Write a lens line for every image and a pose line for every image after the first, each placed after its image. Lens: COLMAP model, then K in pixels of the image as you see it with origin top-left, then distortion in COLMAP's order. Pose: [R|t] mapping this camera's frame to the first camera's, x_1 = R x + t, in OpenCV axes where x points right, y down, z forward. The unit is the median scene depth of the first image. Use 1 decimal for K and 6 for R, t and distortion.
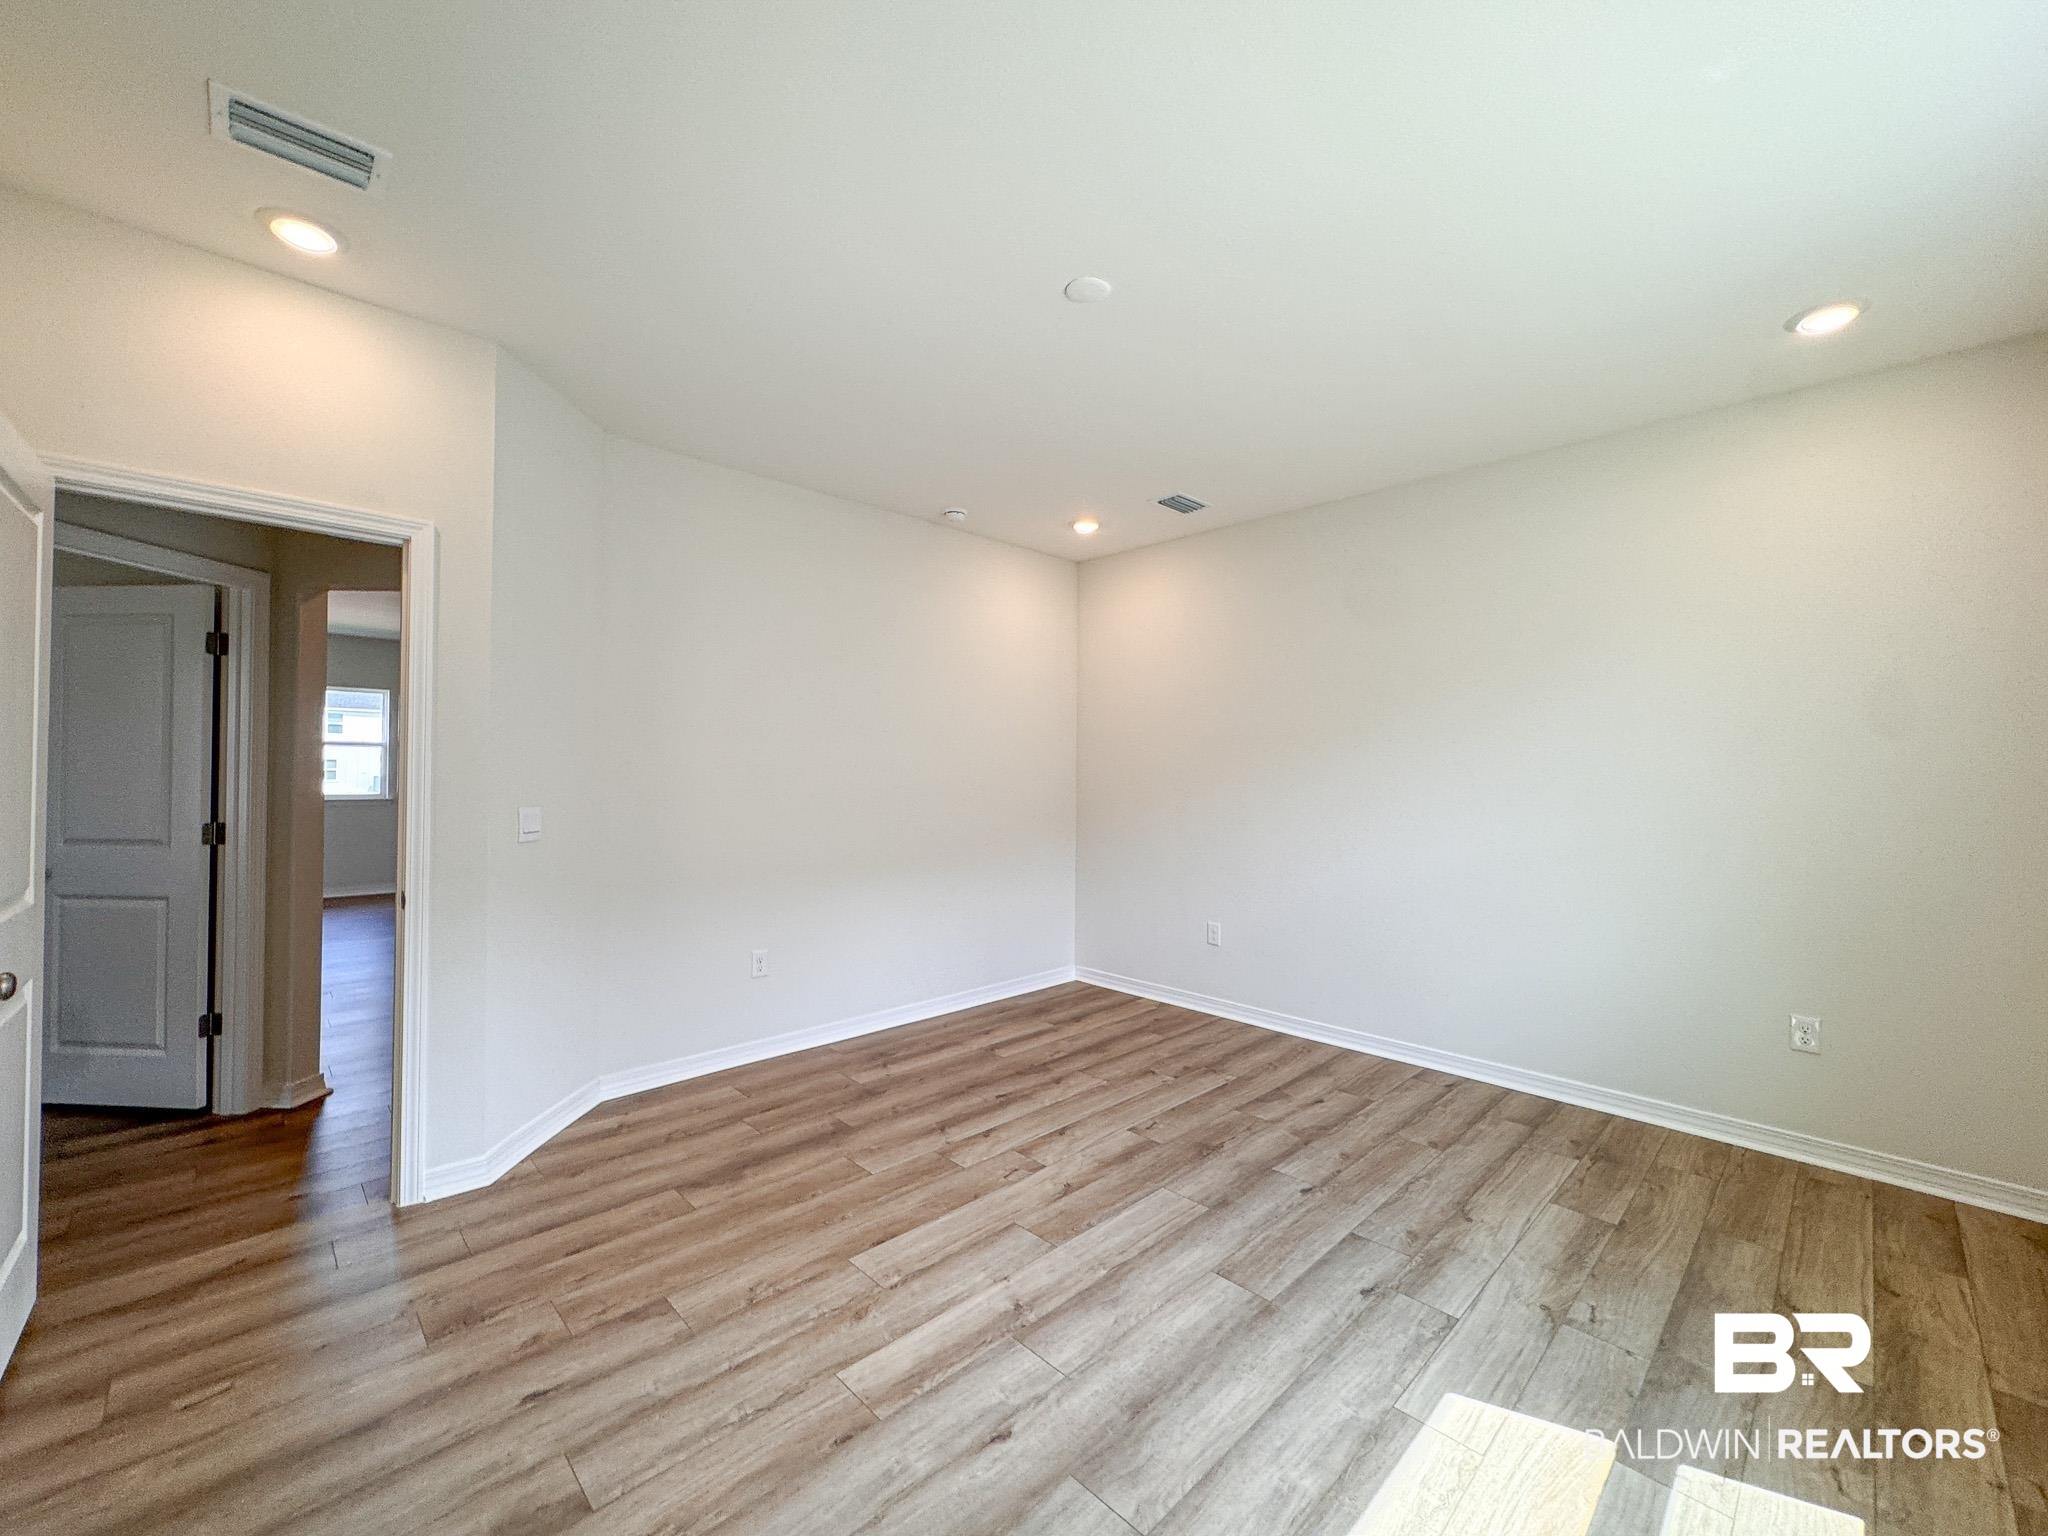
lens RADIAL K [[830.6, 0, 962.7], [0, 830.6, 787.6], [0, 0, 1]] dist [0.000786, -0.000567]
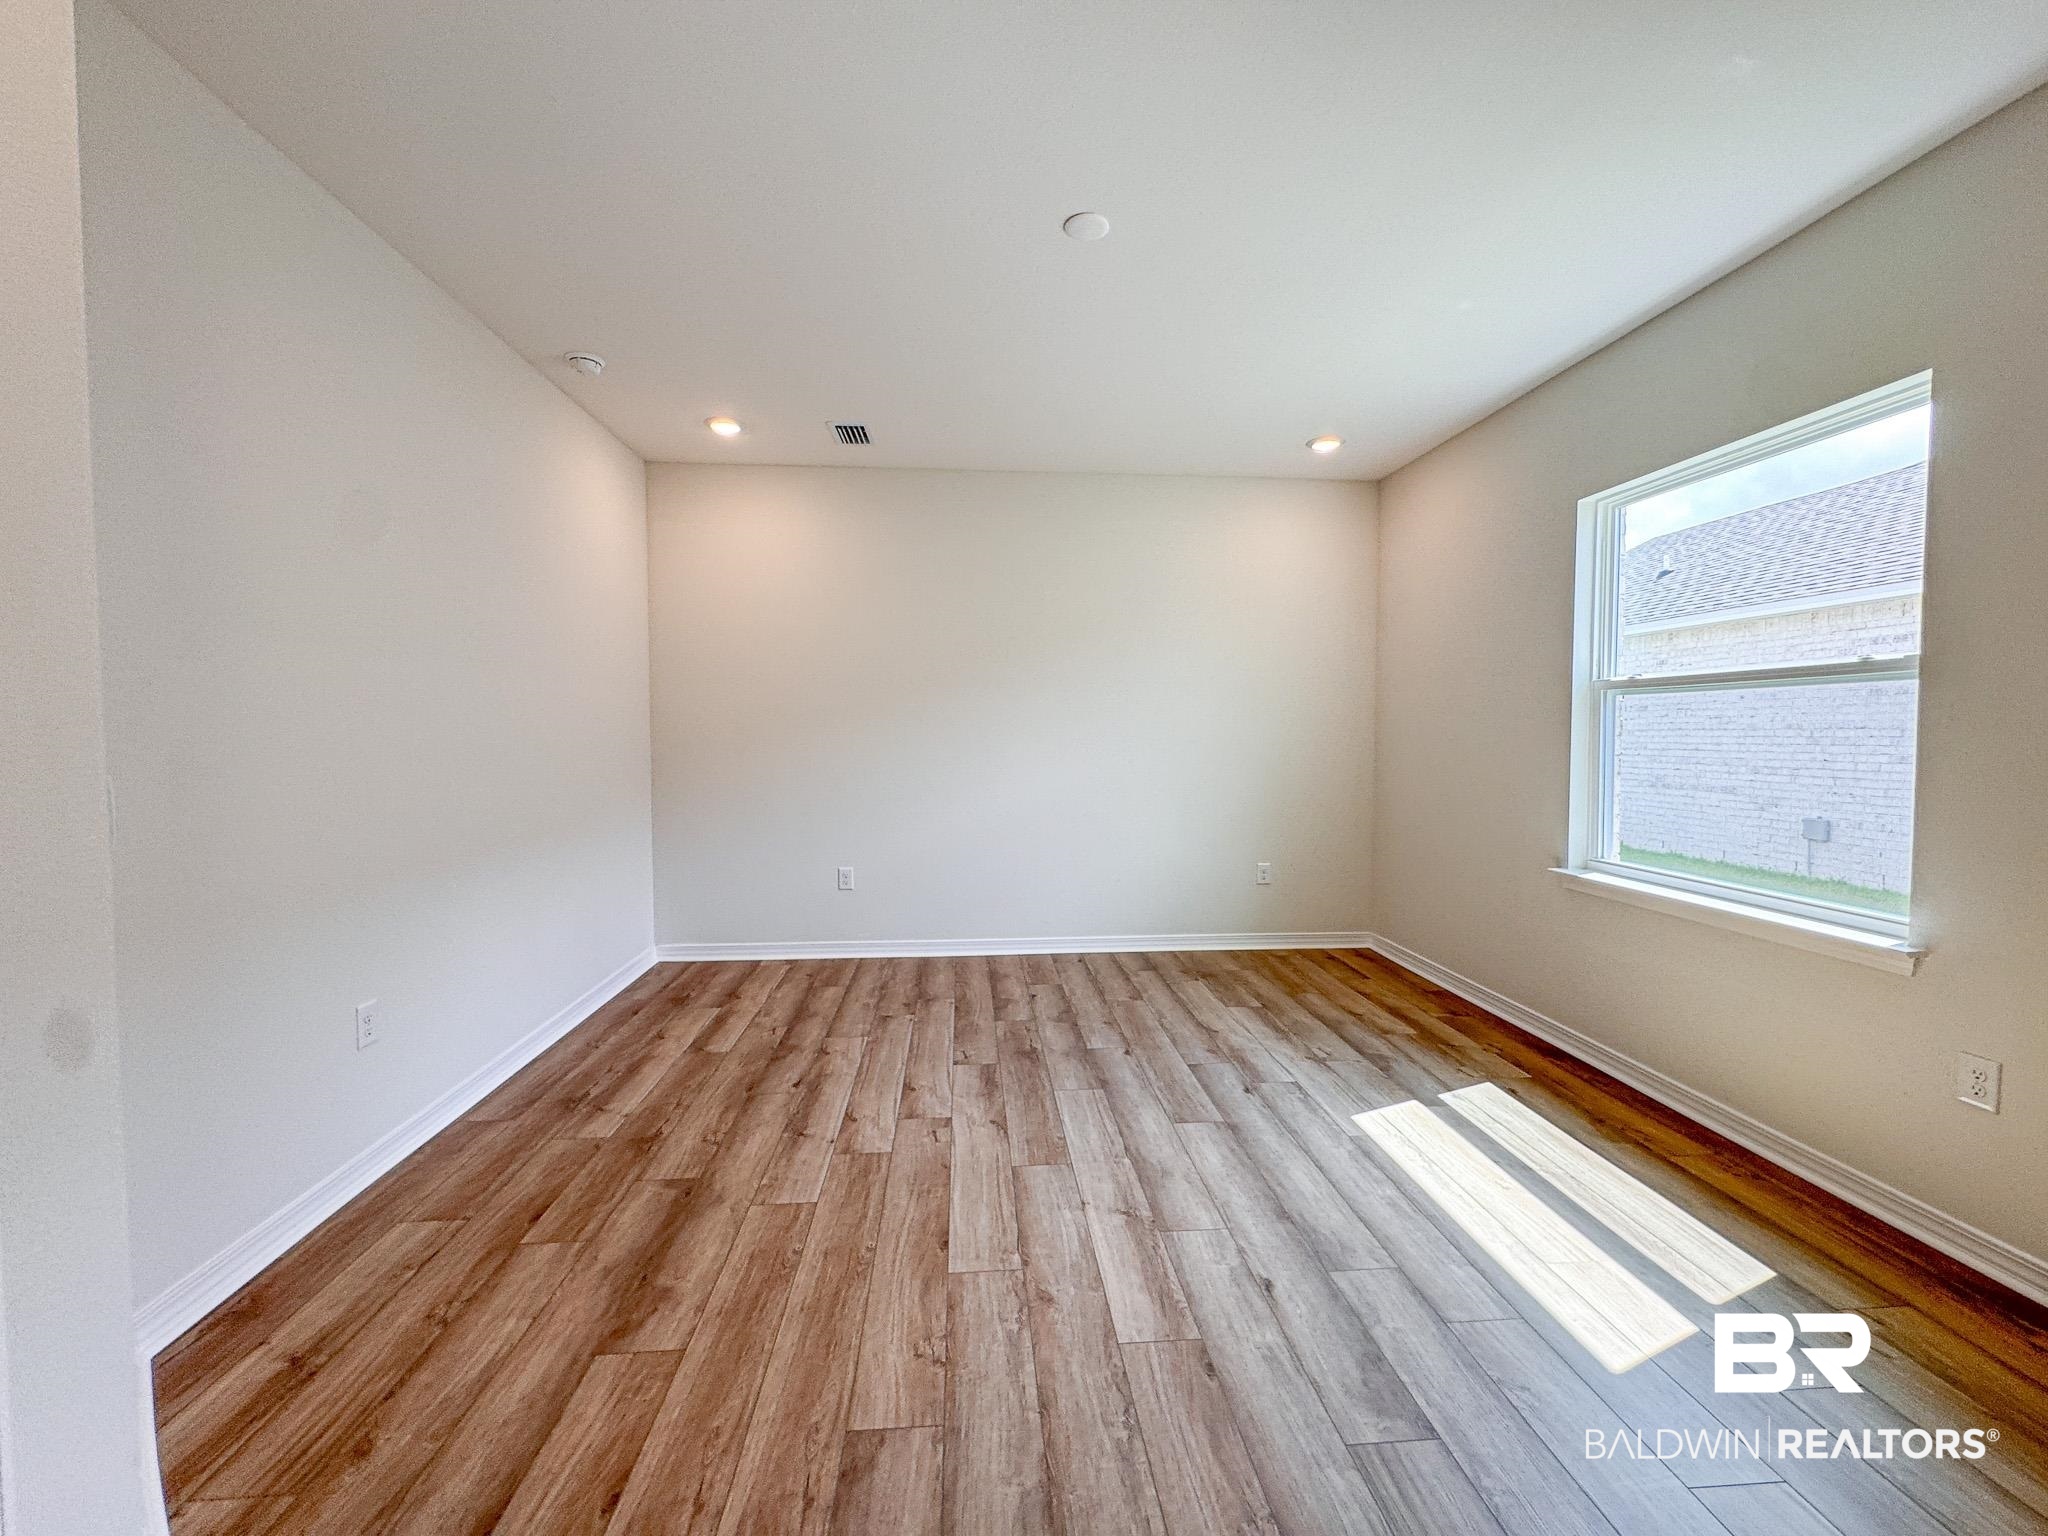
lens RADIAL K [[830.6, 0, 1075.4], [0, 830.6, 792.3], [0, 0, 1]] dist [0.000786, -0.000567]
pose [[0.602406, -0.063433, 0.795665, -0.568532], [0.013201, 0.997493, 0.069529, 0.009293], [-0.798080, -0.031381, 0.601733, 0.311723]]
